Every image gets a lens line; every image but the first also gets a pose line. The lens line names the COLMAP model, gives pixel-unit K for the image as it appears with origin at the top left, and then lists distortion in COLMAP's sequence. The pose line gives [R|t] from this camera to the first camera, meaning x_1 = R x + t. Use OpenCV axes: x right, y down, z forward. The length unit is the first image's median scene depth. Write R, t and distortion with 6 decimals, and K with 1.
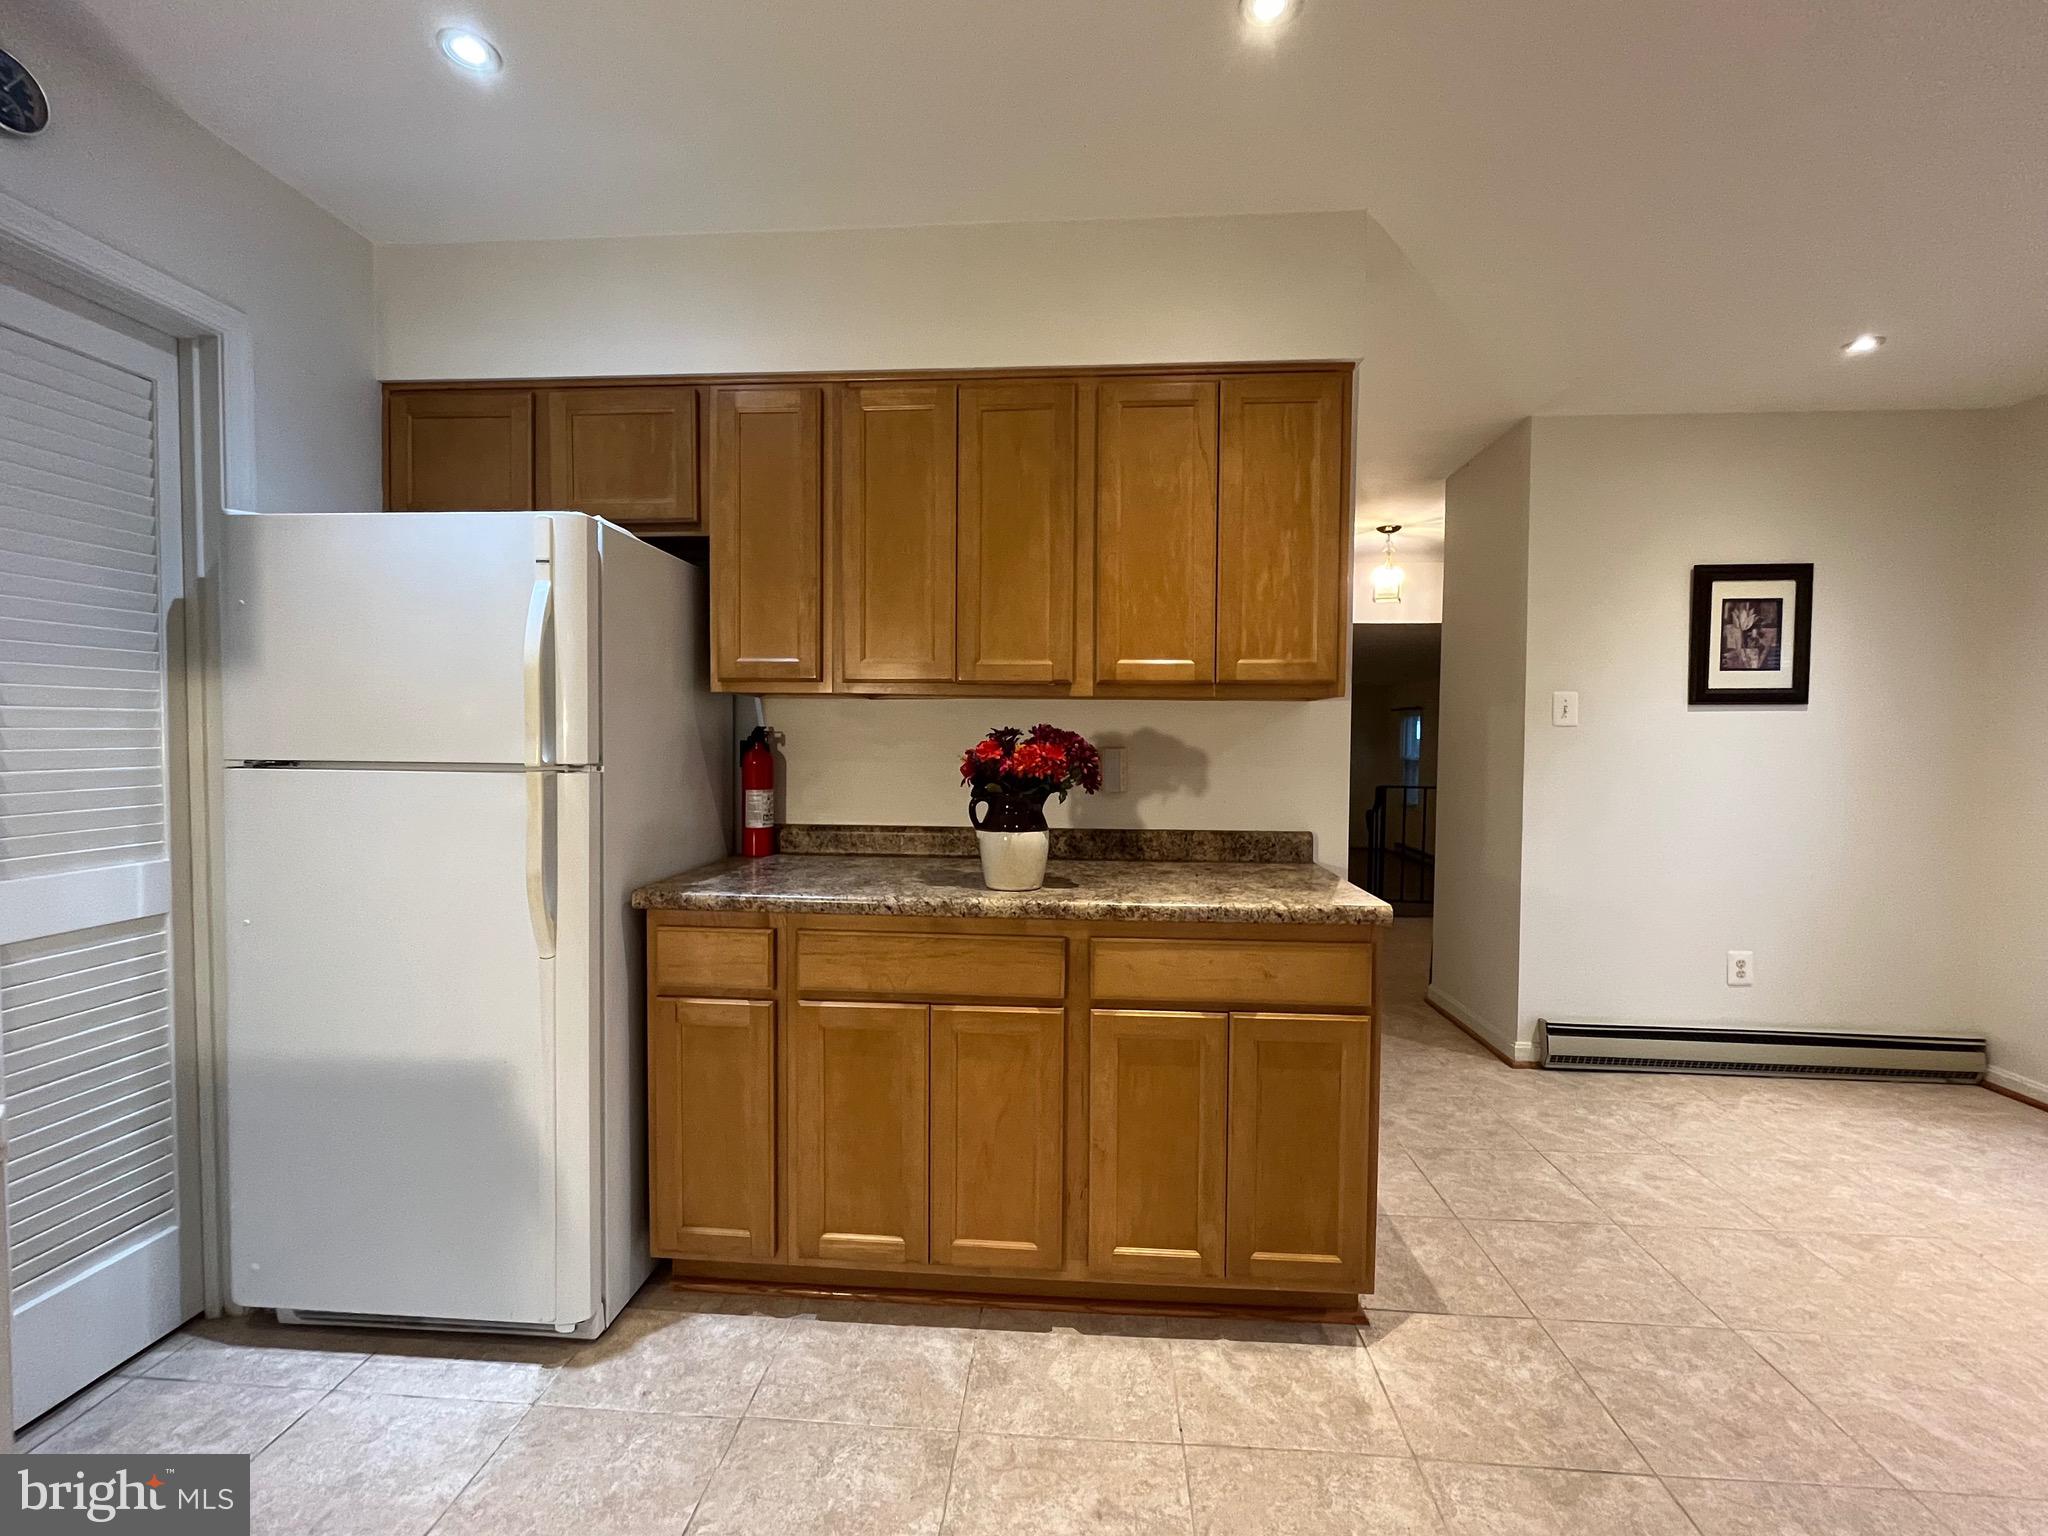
lens RADIAL K [[873.4, 0, 1022.7], [0, 873.4, 765.2], [0, 0, 1]] dist [0.000511, -0.000133]
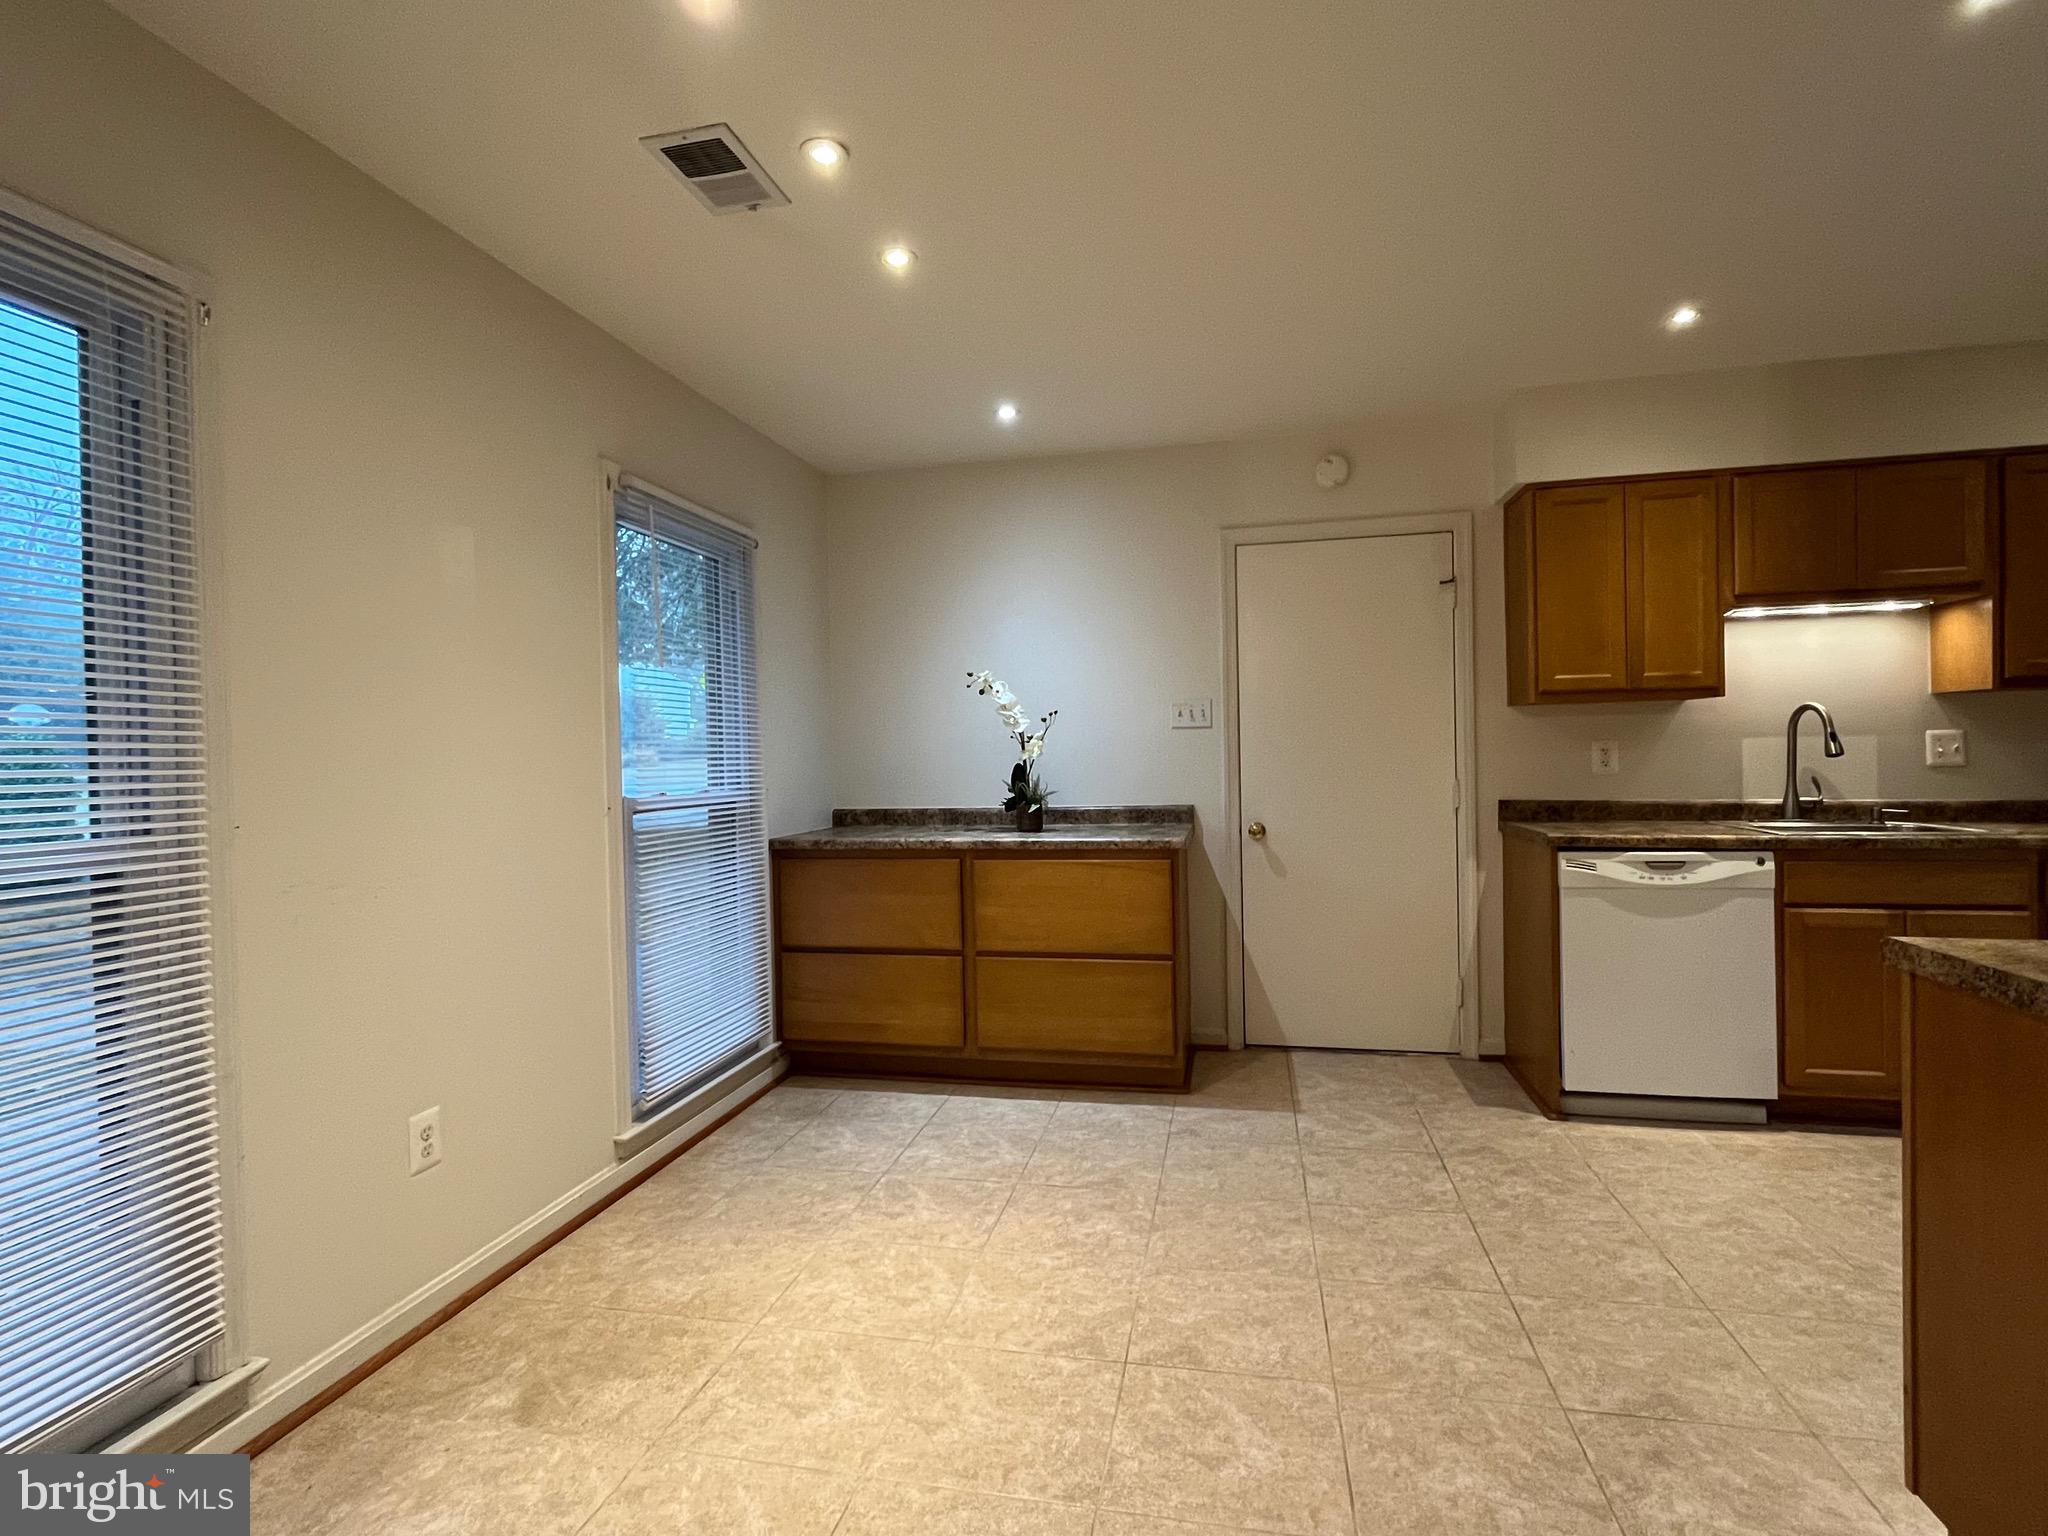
lens RADIAL K [[1011.4, 0, 1019.1], [0, 1011.4, 768.9], [0, 0, 1]] dist [-0.000863, 0.000676]
pose [[-0.989549, 0.010890, 0.143785, 1.053486], [0.017985, 0.998679, 0.048140, -0.036037], [-0.143071, 0.050223, -0.988437, 2.004659]]
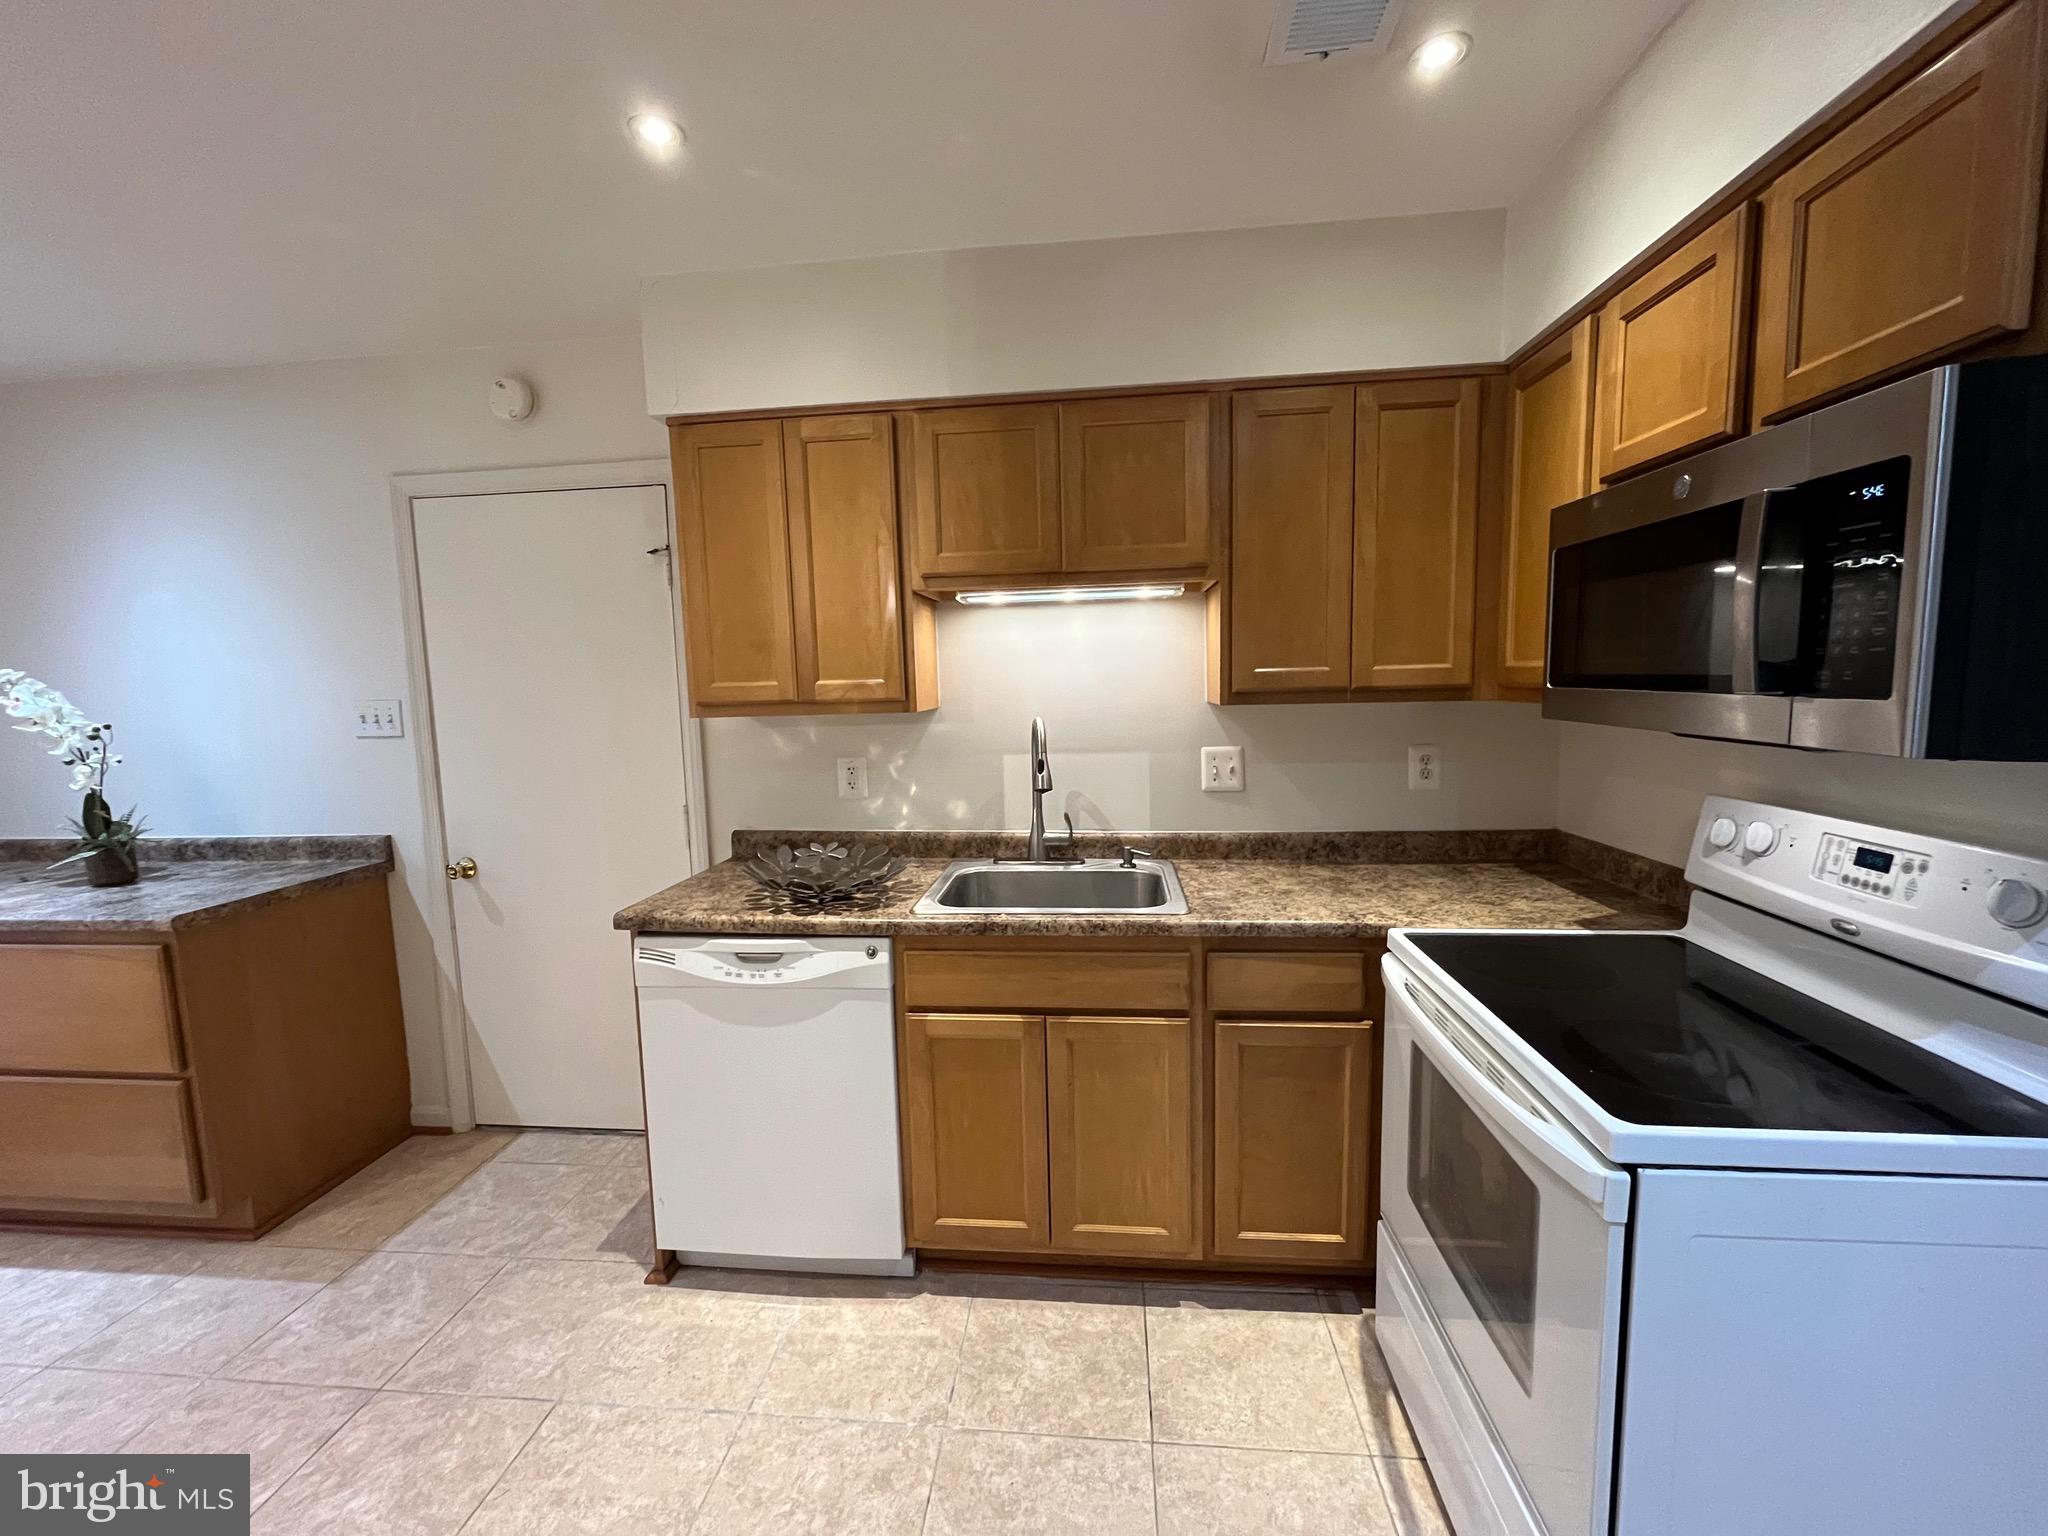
lens RADIAL K [[827.3, 0, 1028.1], [0, 827.3, 767.8], [0, 0, 1]] dist [-0.003281, -0.000072]
pose [[-0.999560, 0.015097, 0.025524, -0.253667], [0.018493, 0.990186, 0.138525, -0.144974], [-0.023183, 0.138936, -0.990030, 1.047601]]
